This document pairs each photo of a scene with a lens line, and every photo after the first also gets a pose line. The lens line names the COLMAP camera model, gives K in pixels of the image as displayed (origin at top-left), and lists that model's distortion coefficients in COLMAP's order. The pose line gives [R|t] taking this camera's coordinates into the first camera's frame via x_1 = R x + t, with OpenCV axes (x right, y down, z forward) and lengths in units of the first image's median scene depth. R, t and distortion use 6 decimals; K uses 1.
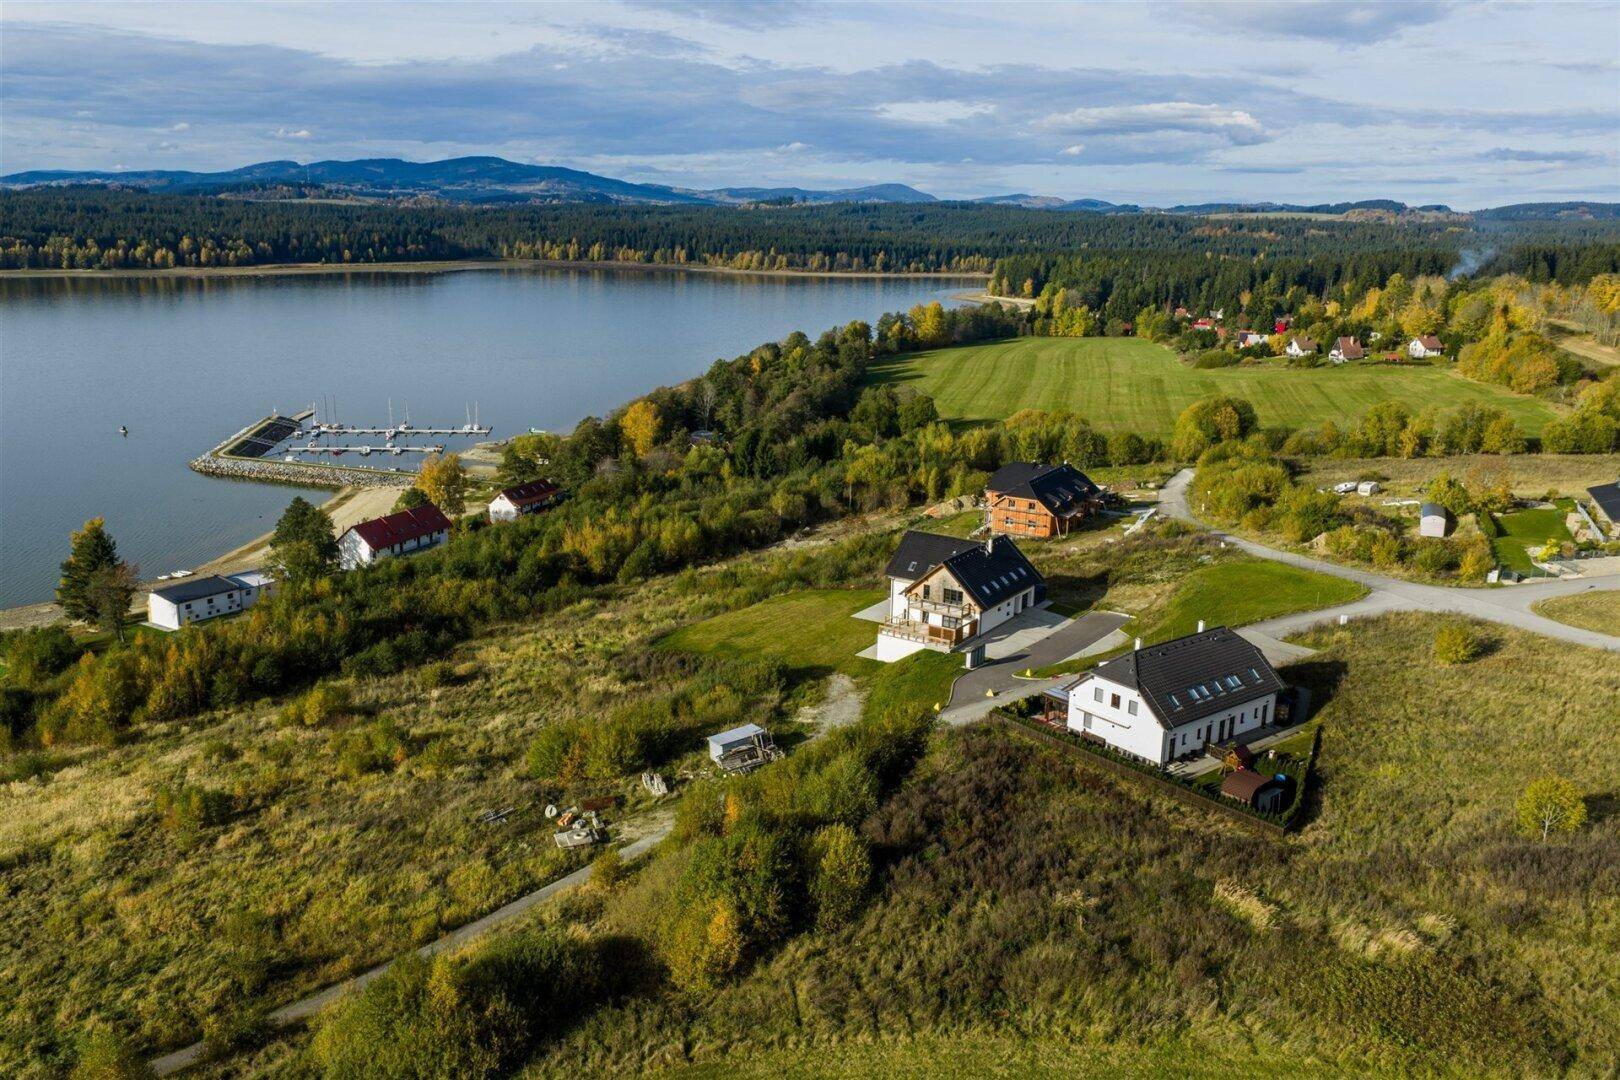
lens RADIAL K [[1325.4, 0, 810.0], [0, 1325.4, 540.0], [0, 0, 1]] dist [0.007102, -0.004862]
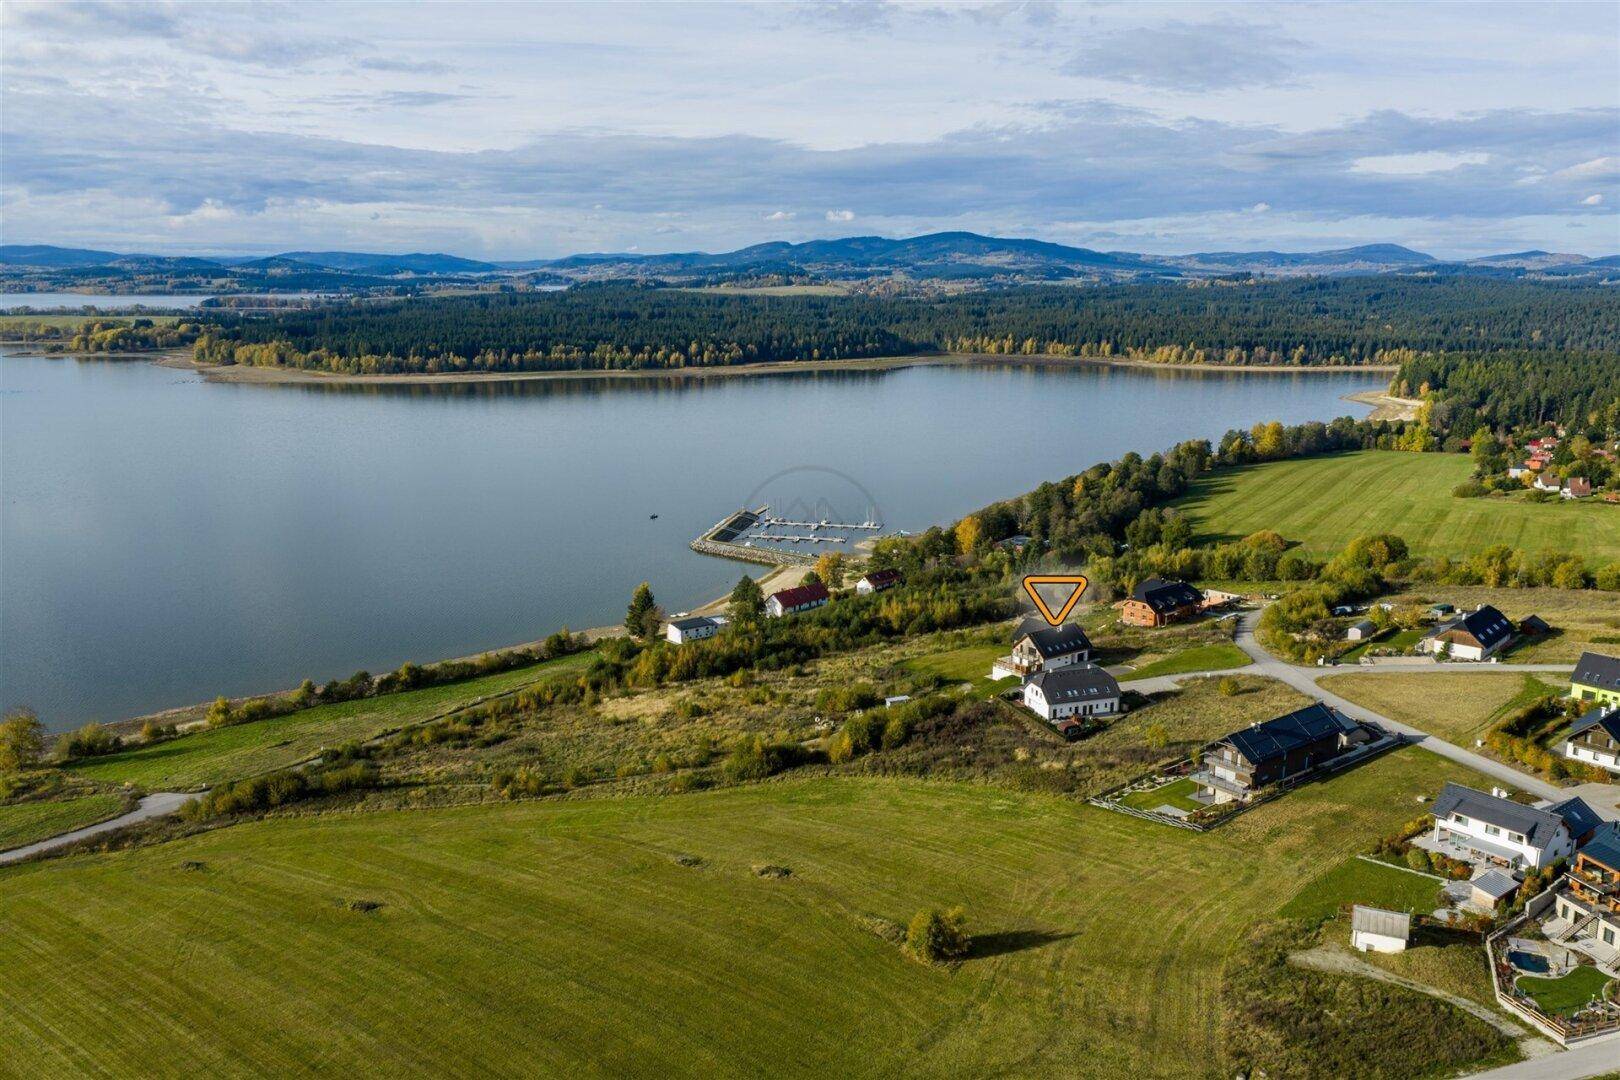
lens RADIAL K [[1325.4, 0, 810.0], [0, 1325.4, 540.0], [0, 0, 1]] dist [0.007102, -0.004862]
pose [[0.941782, 0.045094, -0.333186, 0.240065], [-0.060820, 0.997466, -0.036915, -0.016520], [0.330677, 0.055031, 0.942138, -0.545442]]
